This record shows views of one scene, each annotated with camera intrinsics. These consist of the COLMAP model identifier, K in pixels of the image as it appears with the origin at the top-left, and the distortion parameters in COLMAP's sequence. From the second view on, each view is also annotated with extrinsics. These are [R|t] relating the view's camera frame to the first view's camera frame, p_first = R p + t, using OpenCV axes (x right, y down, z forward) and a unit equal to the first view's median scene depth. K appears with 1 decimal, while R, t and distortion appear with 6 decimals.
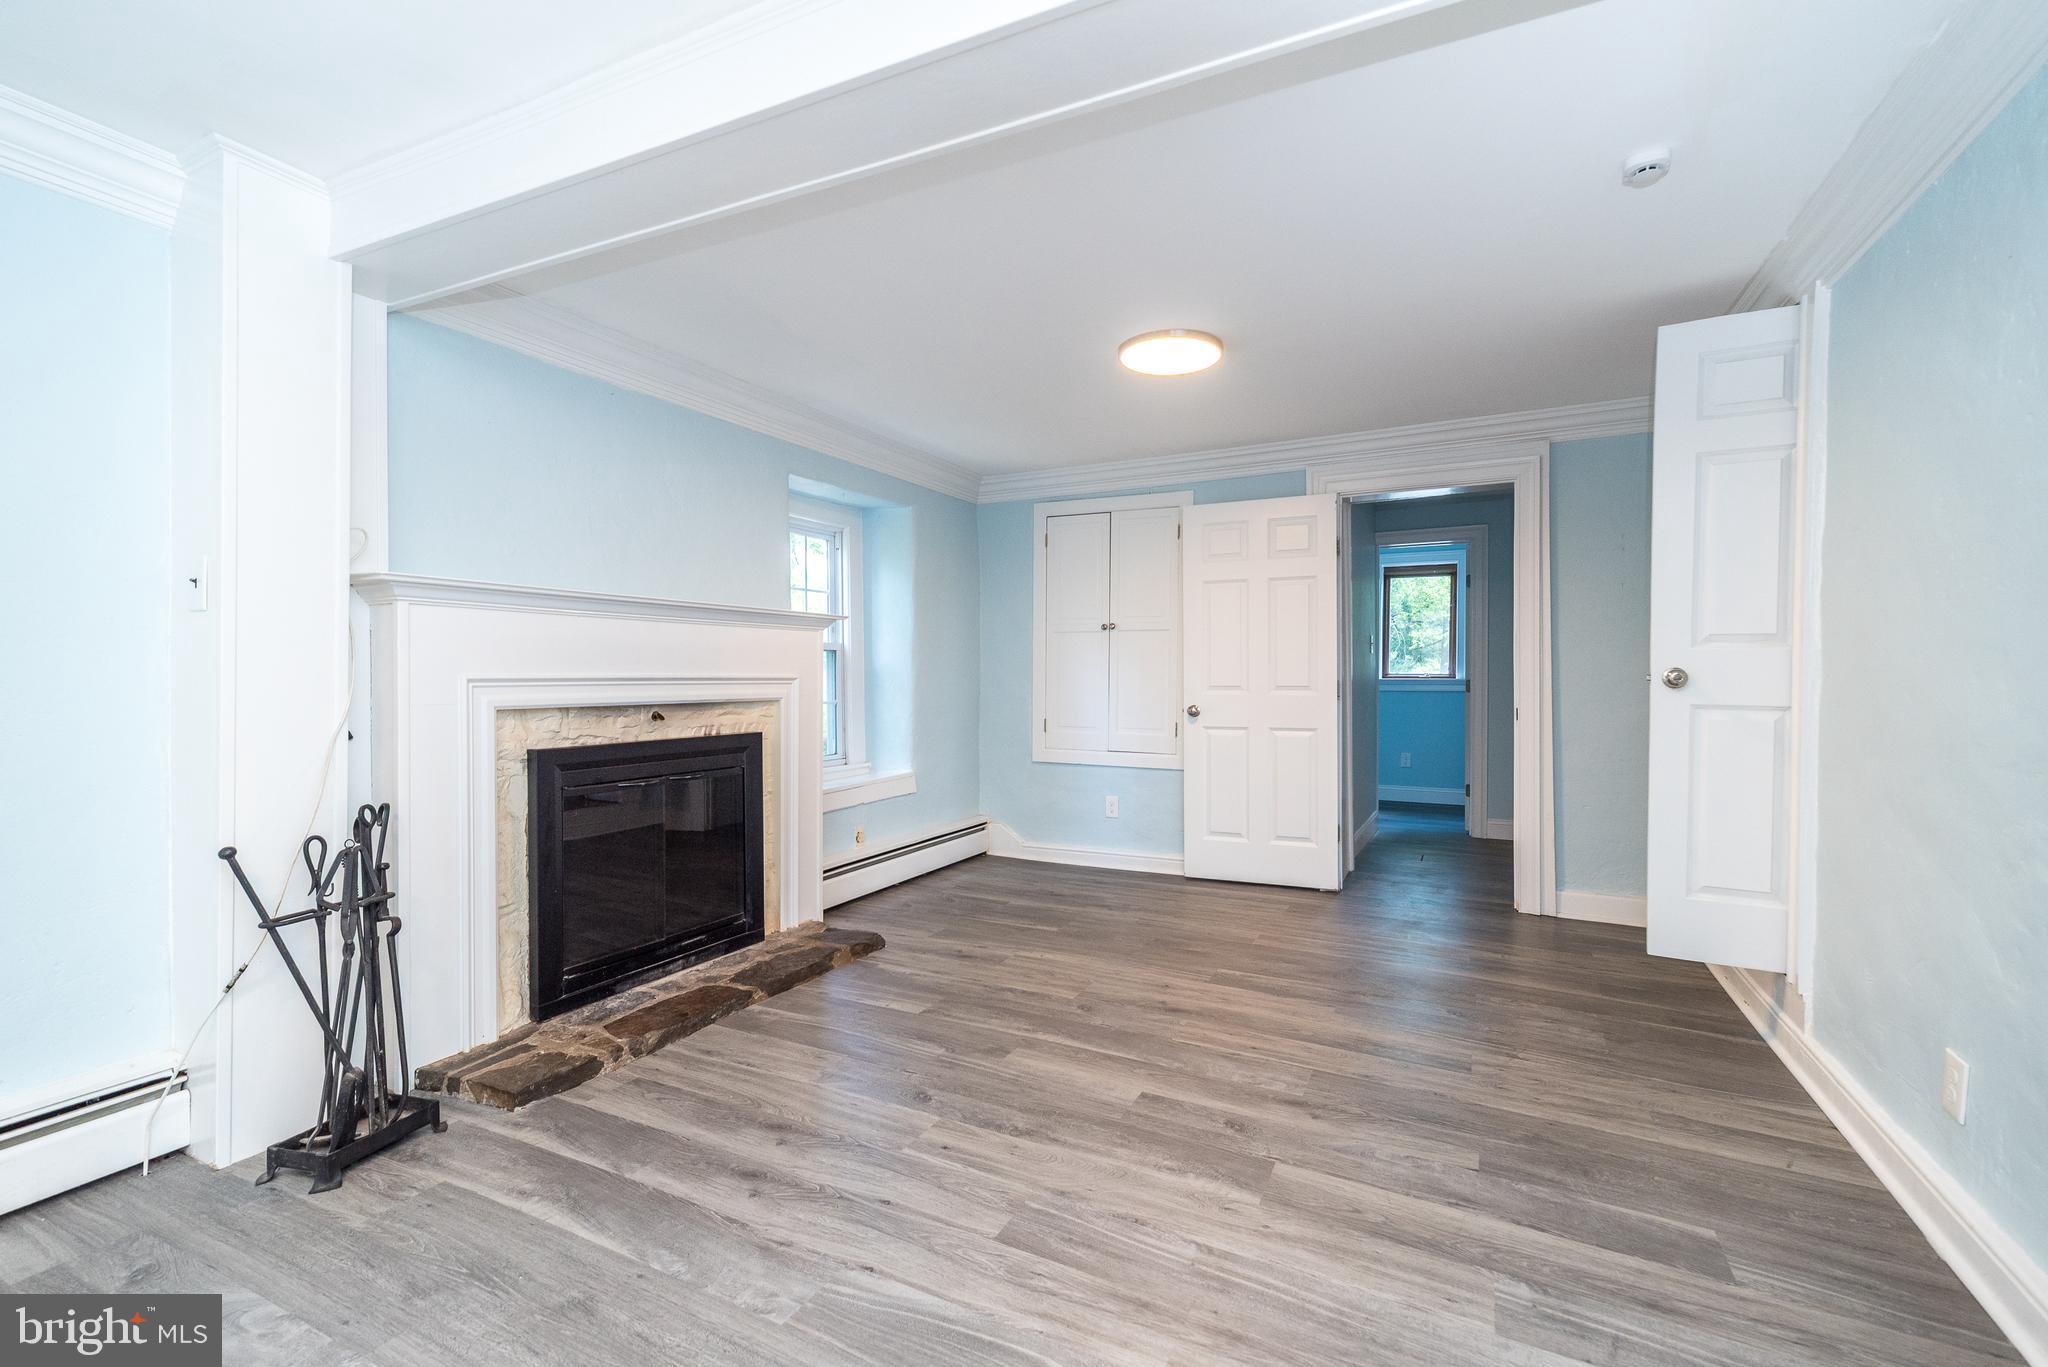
lens RADIAL K [[903.1, 0, 1024.0], [0, 903.1, 683.5], [0, 0, 1]] dist [0.011761, -0.000024]
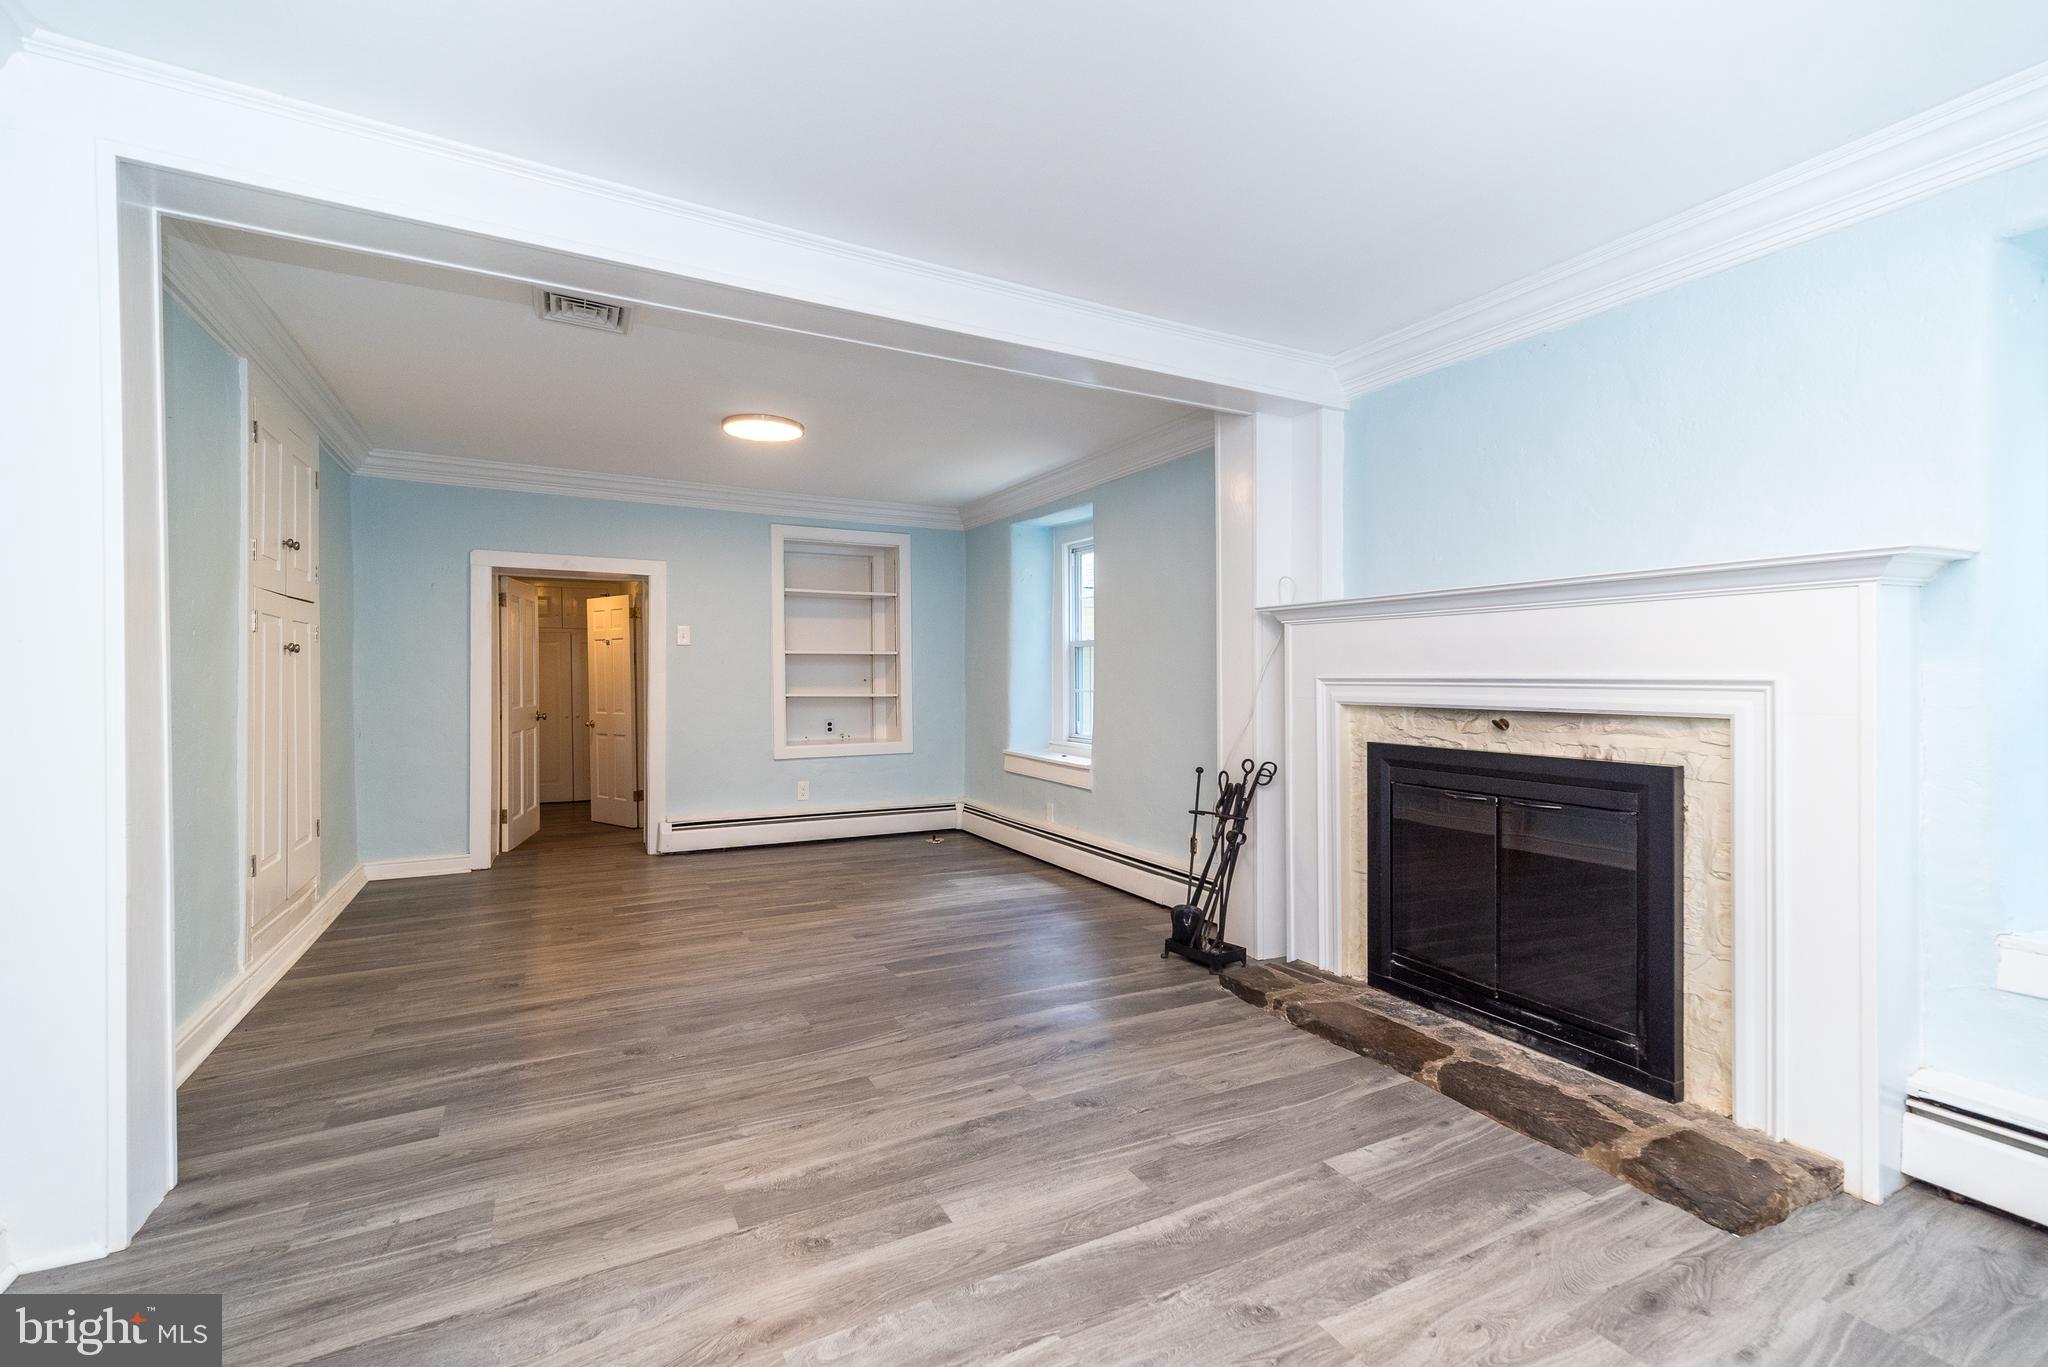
lens RADIAL K [[903.1, 0, 1024.0], [0, 903.1, 683.5], [0, 0, 1]] dist [0.011761, -0.000024]
pose [[-0.583091, 0.005024, -0.812391, 0.625040], [-0.008972, 0.999880, 0.012624, -0.010397], [0.812357, 0.014650, -0.582976, 1.304869]]
